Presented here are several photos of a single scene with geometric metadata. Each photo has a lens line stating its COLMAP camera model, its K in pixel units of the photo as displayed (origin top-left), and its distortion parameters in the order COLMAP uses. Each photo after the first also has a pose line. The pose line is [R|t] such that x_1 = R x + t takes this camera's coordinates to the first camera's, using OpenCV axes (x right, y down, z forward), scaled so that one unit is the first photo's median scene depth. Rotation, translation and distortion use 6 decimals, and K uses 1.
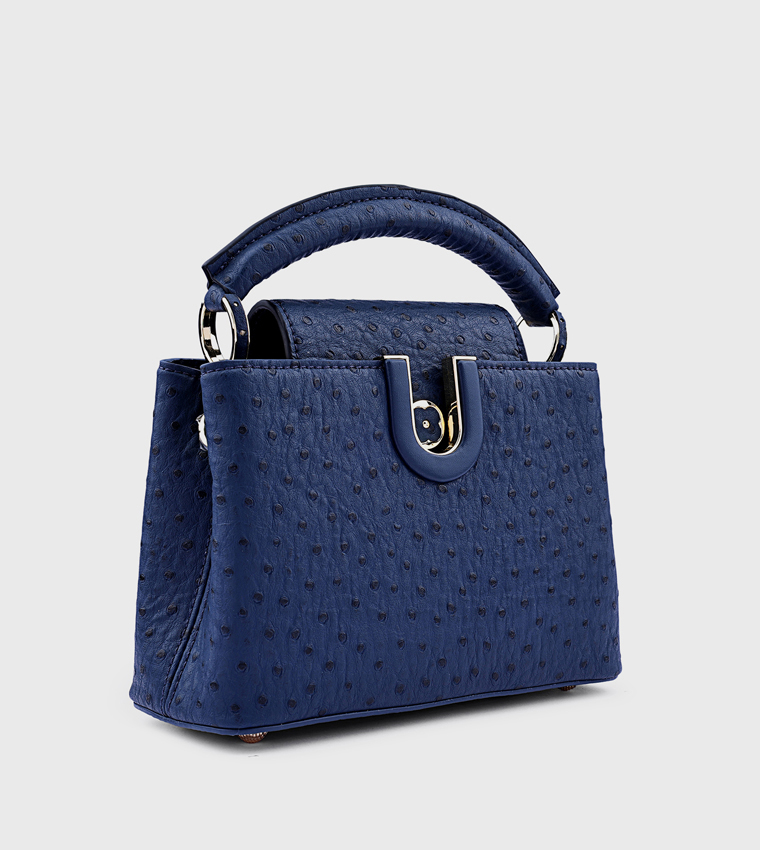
lens RADIAL K [[1327.8, 0, 384.4], [0, 1327.8, 372.8], [0, 0, 1]] dist [-0.004666, 1.461333]
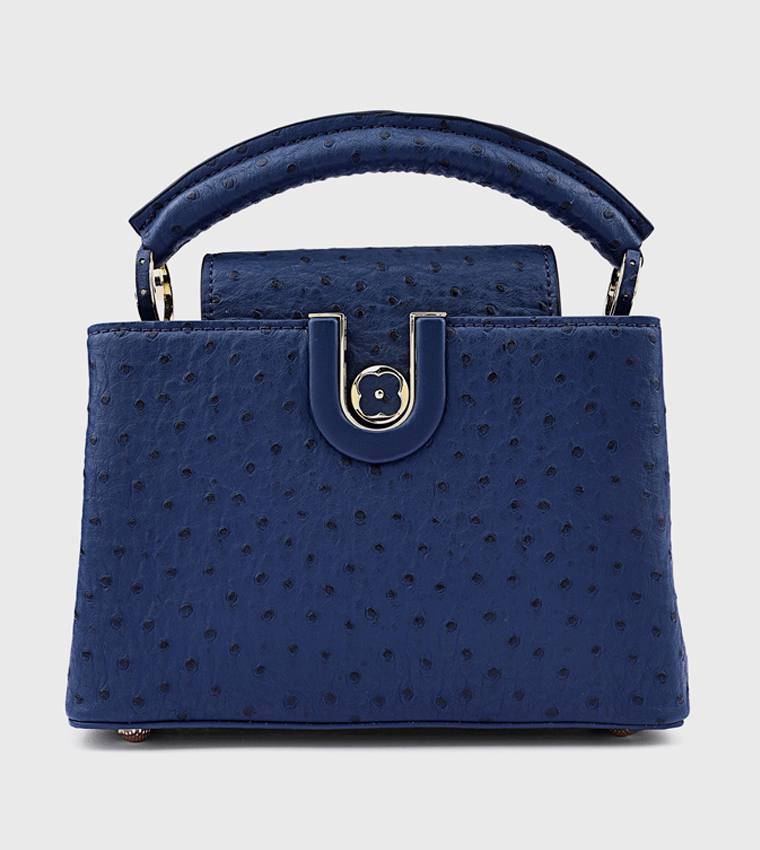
lens RADIAL K [[1327.8, 0, 384.4], [0, 1327.8, 372.8], [0, 0, 1]] dist [-0.004666, 1.461333]
pose [[0.840906, 0.005711, -0.541151, 0.490096], [0.012867, 0.999451, 0.030542, -0.000365], [0.541028, -0.032646, 0.840371, 0.293579]]
